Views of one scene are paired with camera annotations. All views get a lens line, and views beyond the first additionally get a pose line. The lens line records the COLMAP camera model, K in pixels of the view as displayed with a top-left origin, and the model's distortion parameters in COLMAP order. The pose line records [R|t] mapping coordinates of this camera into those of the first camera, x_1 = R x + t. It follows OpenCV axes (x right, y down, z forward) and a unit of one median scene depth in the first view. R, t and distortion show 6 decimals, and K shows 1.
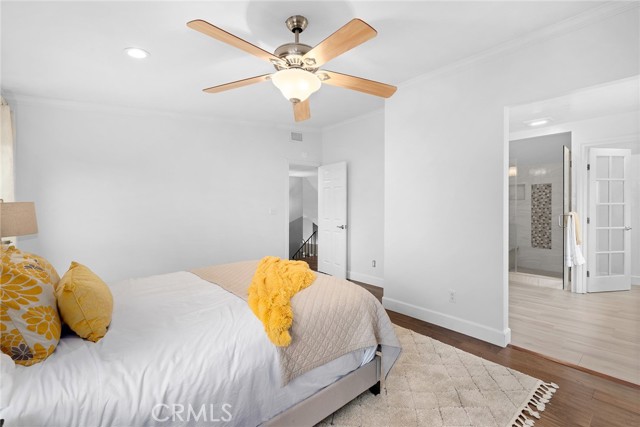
lens RADIAL K [[292.1, 0, 322.6], [0, 292.1, 211.8], [0, 0, 1]] dist [-0.008107, 0.001209]
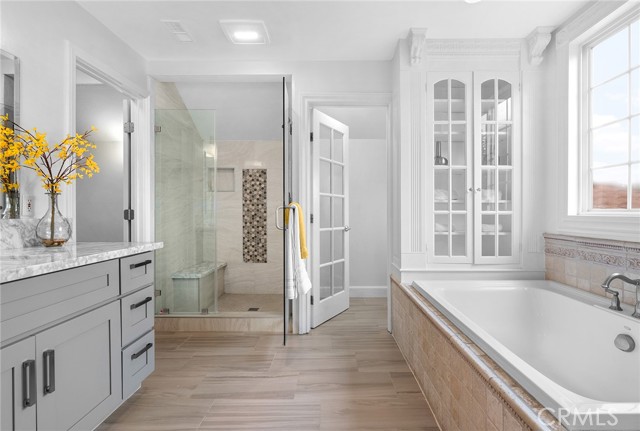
lens RADIAL K [[292.1, 0, 321.6], [0, 292.1, 216.0], [0, 0, 1]] dist [-0.008107, 0.001209]
pose [[0.661393, 0.006360, 0.750013, 0.428038], [0.007999, 0.999847, -0.015533, 0.034321], [-0.749997, 0.016273, 0.661241, 0.537640]]
